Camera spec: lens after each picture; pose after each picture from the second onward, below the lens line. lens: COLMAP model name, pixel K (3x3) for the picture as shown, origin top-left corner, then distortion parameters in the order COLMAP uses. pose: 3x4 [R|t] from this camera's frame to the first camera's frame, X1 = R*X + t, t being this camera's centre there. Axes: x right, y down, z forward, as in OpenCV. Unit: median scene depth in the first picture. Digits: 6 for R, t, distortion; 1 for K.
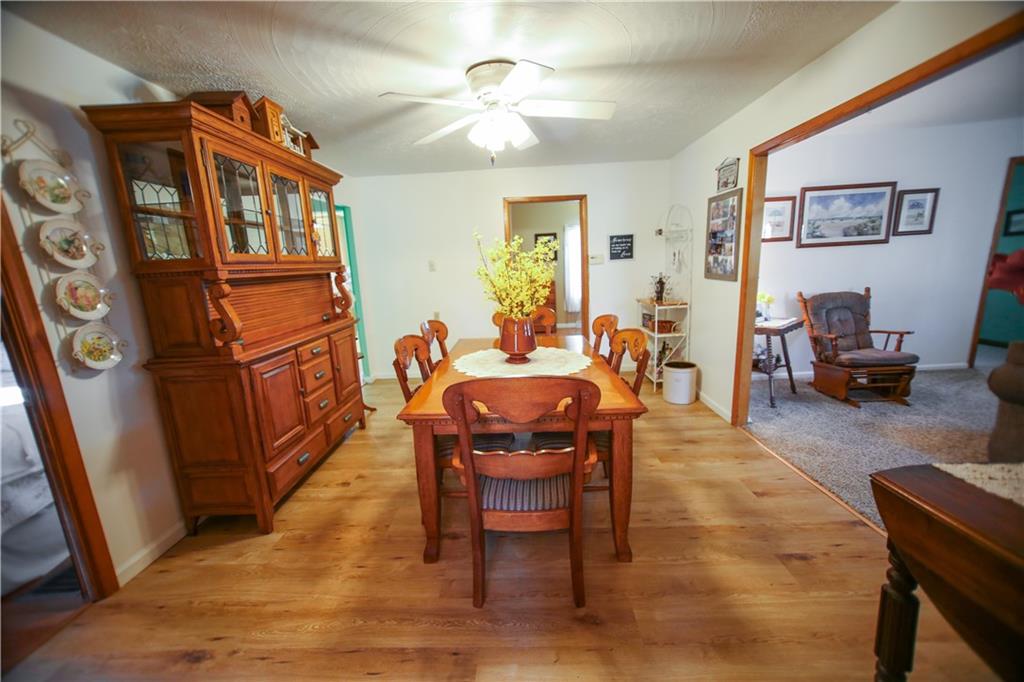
lens RADIAL K [[406.1, 0, 512.0], [0, 406.1, 341.0], [0, 0, 1]] dist [0.001022, 0.000310]
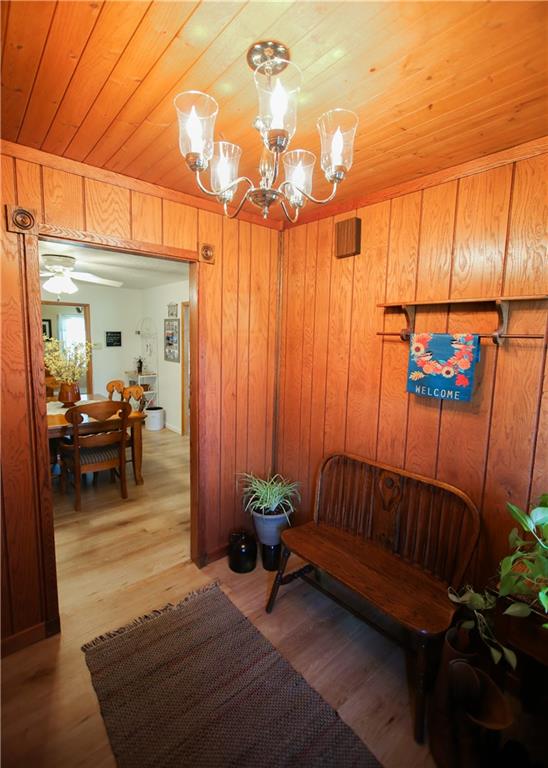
lens RADIAL K [[369.9, 0, 274.0], [0, 369.9, 384.0], [0, 0, 1]] dist [-0.000964, -0.000064]
pose [[0.744360, -0.025244, 0.667301, -0.329952], [0.069616, 0.996774, -0.039947, 0.063404], [-0.664140, 0.076190, 0.743716, -0.674587]]
